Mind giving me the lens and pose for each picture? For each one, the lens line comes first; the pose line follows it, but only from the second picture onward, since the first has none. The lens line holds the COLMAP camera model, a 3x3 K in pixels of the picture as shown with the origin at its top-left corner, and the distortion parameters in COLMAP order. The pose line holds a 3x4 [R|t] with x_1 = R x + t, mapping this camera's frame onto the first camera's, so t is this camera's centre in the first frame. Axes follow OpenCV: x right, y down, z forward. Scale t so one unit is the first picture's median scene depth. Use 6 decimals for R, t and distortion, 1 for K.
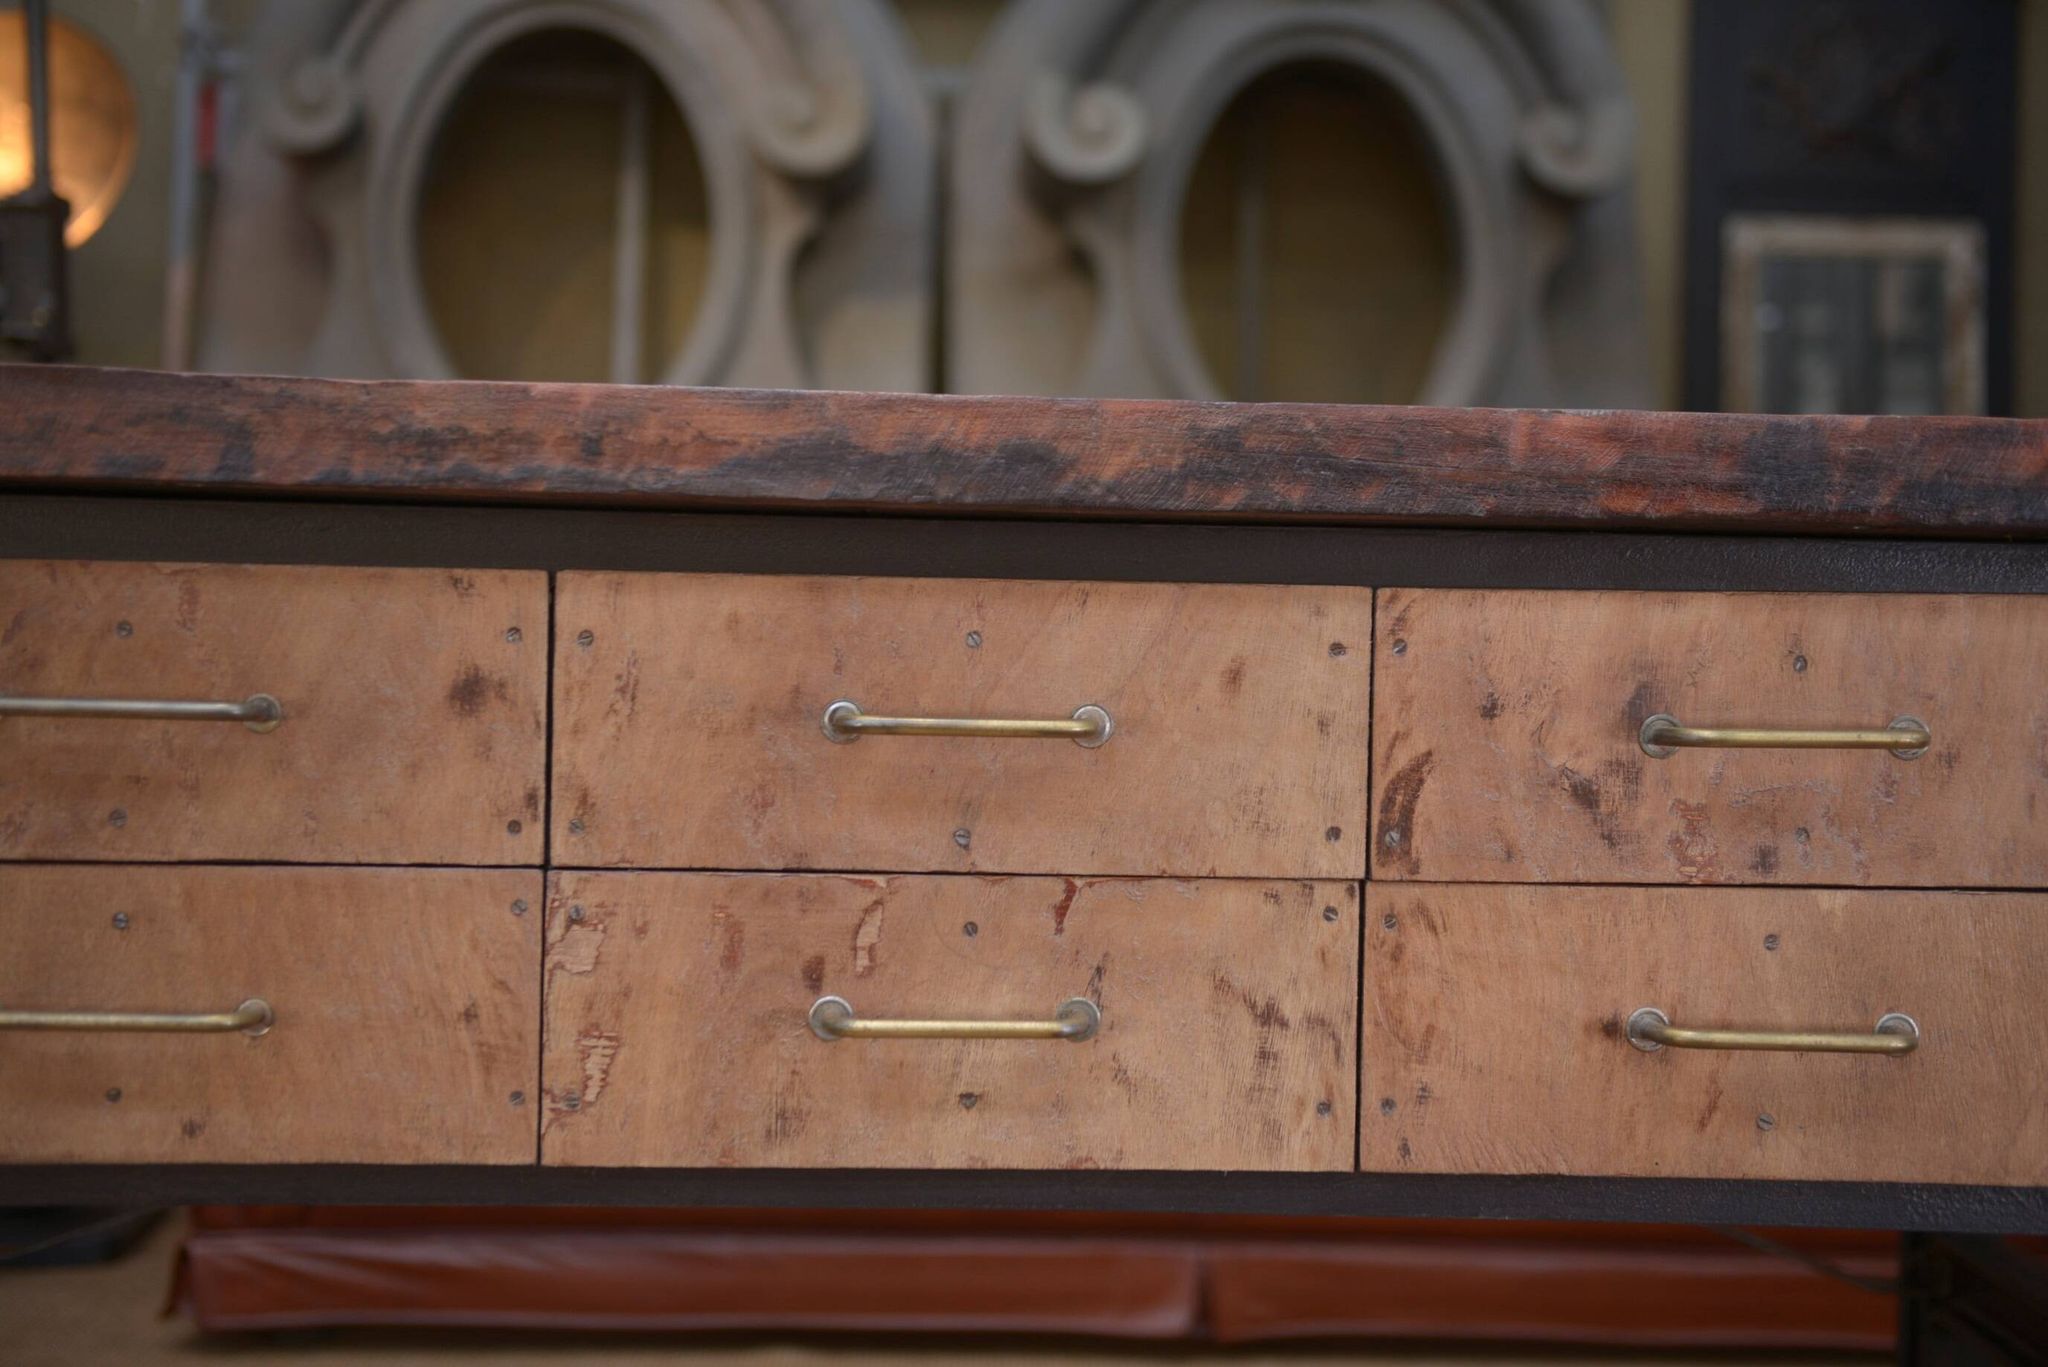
lens RADIAL K [[2348.8, 0, 1023.5], [0, 2348.8, 688.7], [0, 0, 1]] dist [0.081285, 0.000000]
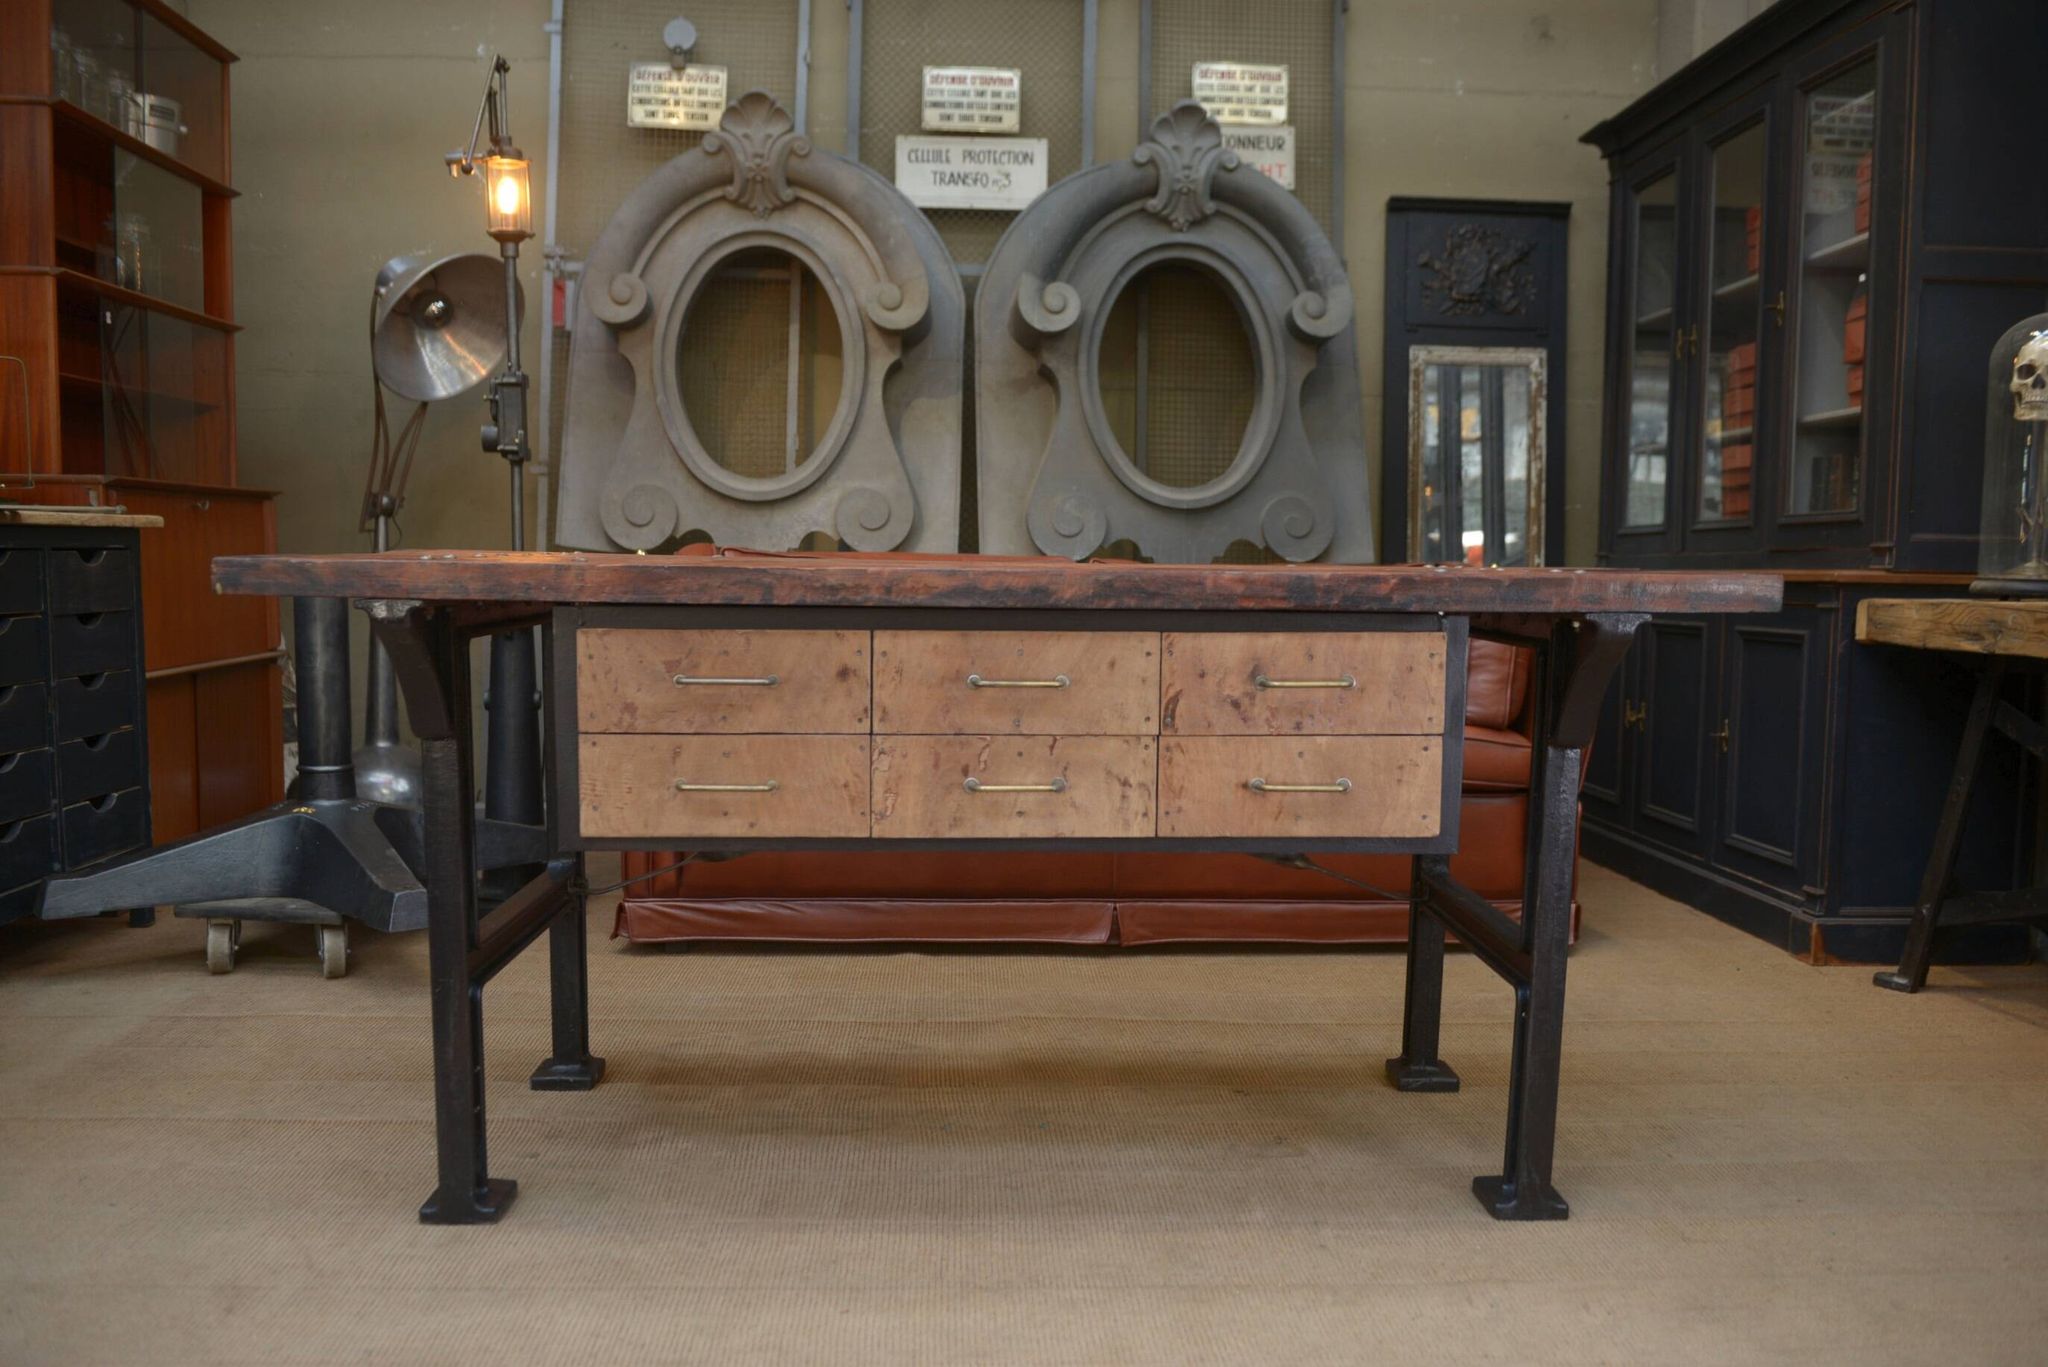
lens RADIAL K [[1574.3, 0, 1014.1], [0, 1574.3, 698.8], [0, 0, 1]] dist [-0.026915, -0.009348]
pose [[0.999924, -0.011619, 0.004013, -0.036763], [0.011287, 0.997153, 0.074552, -0.106833], [-0.004867, -0.074501, 0.997209, -0.894892]]
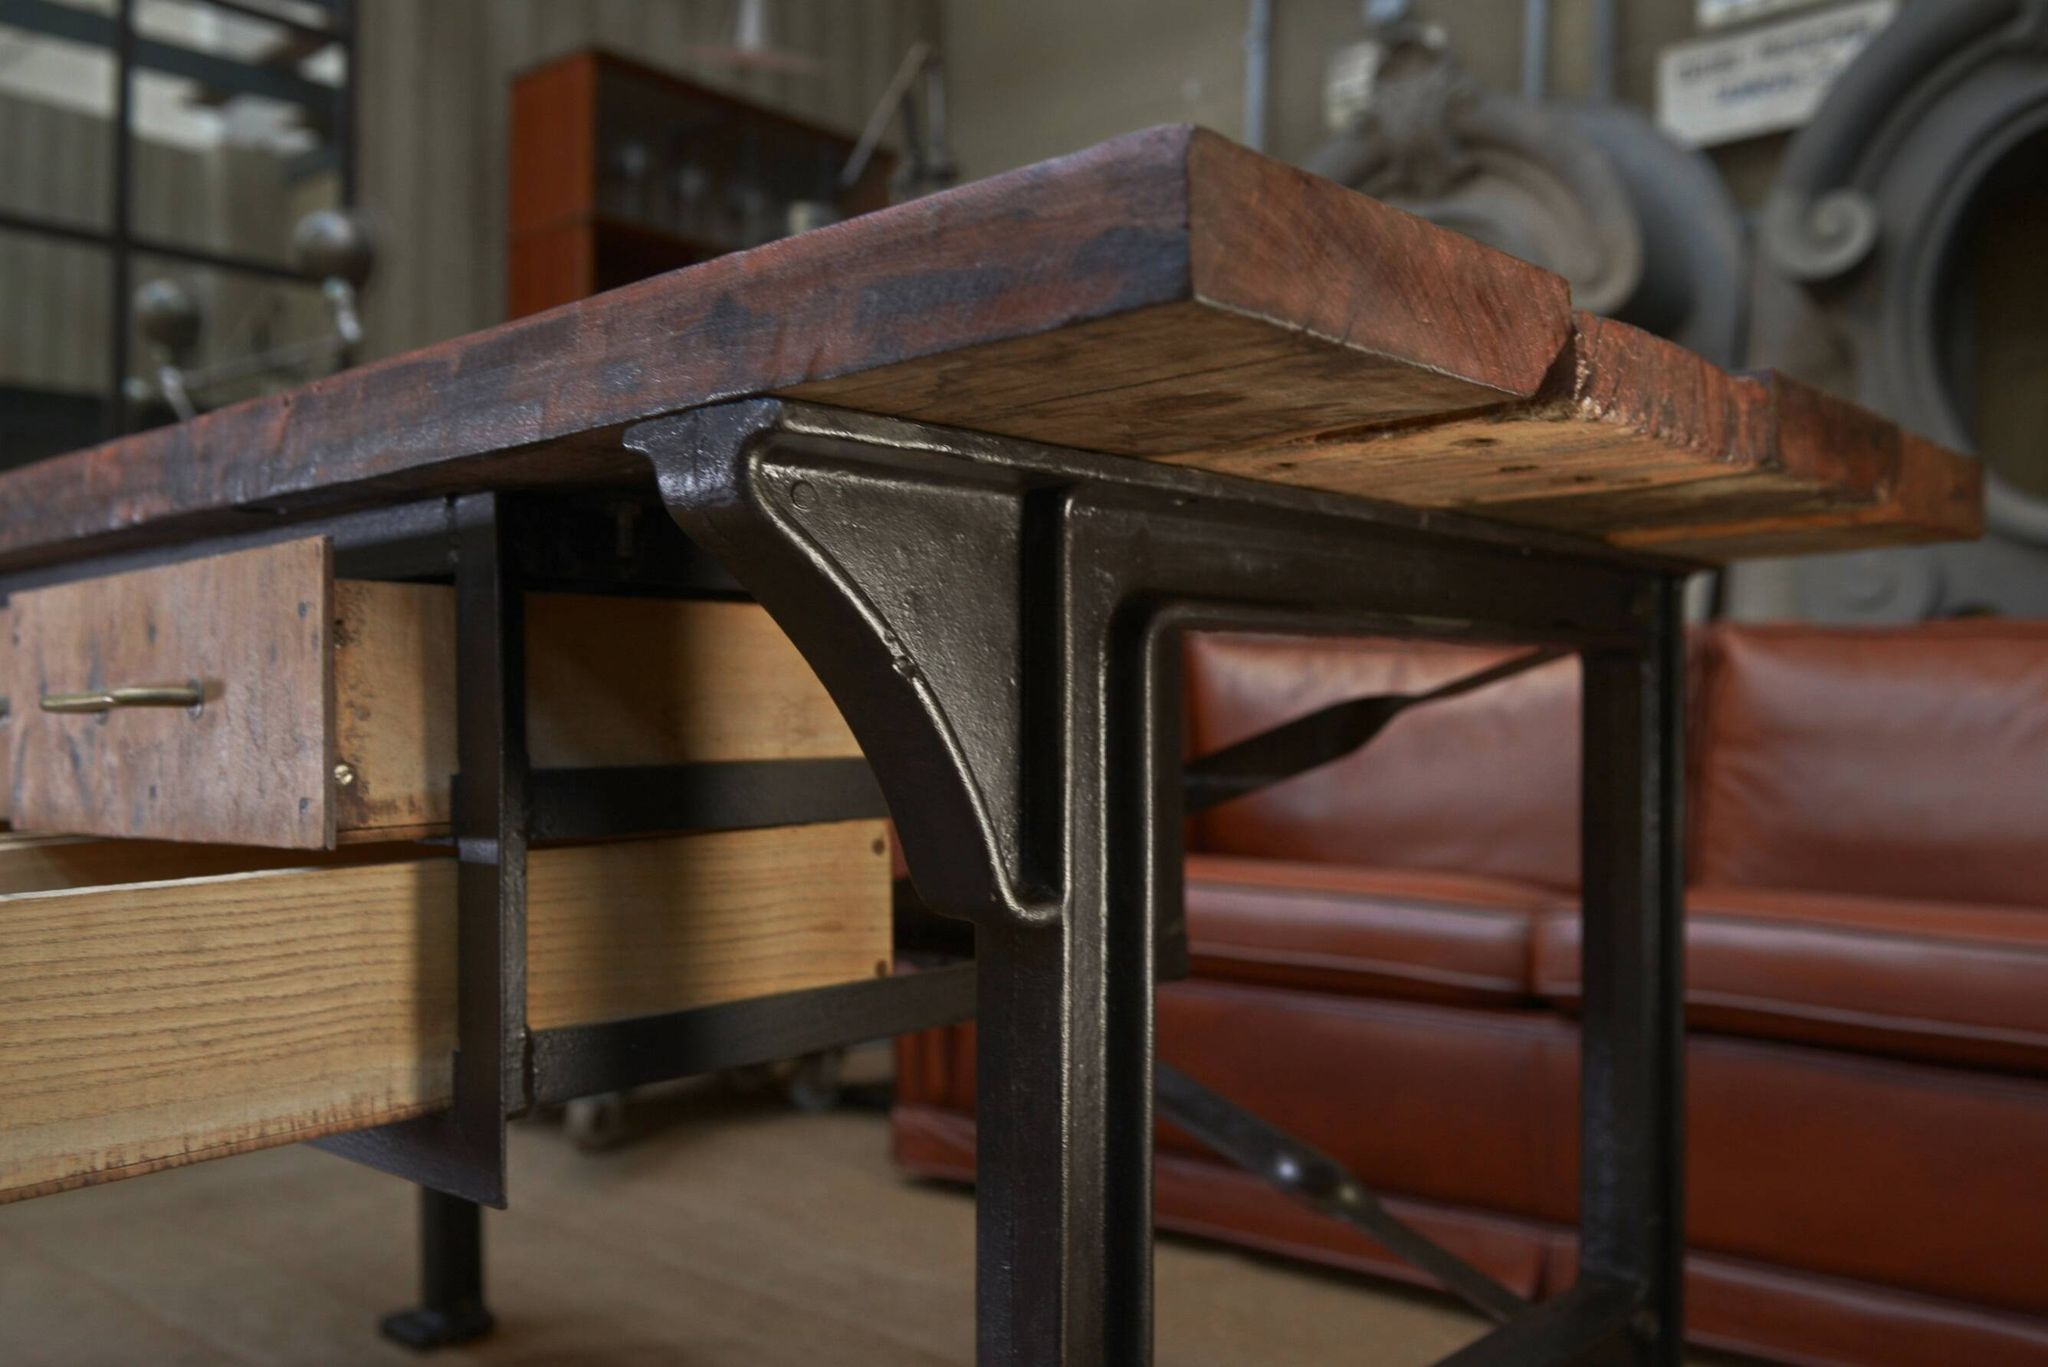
lens RADIAL K [[1714.7, 0, 1033.0], [0, 1714.7, 698.7], [0, 0, 1]] dist [-0.002317, -0.032373]
pose [[0.737272, -0.038108, -0.674520, 1.163576], [0.010260, 0.998924, -0.045222, 0.060718], [0.675518, 0.026420, 0.736870, 0.651496]]
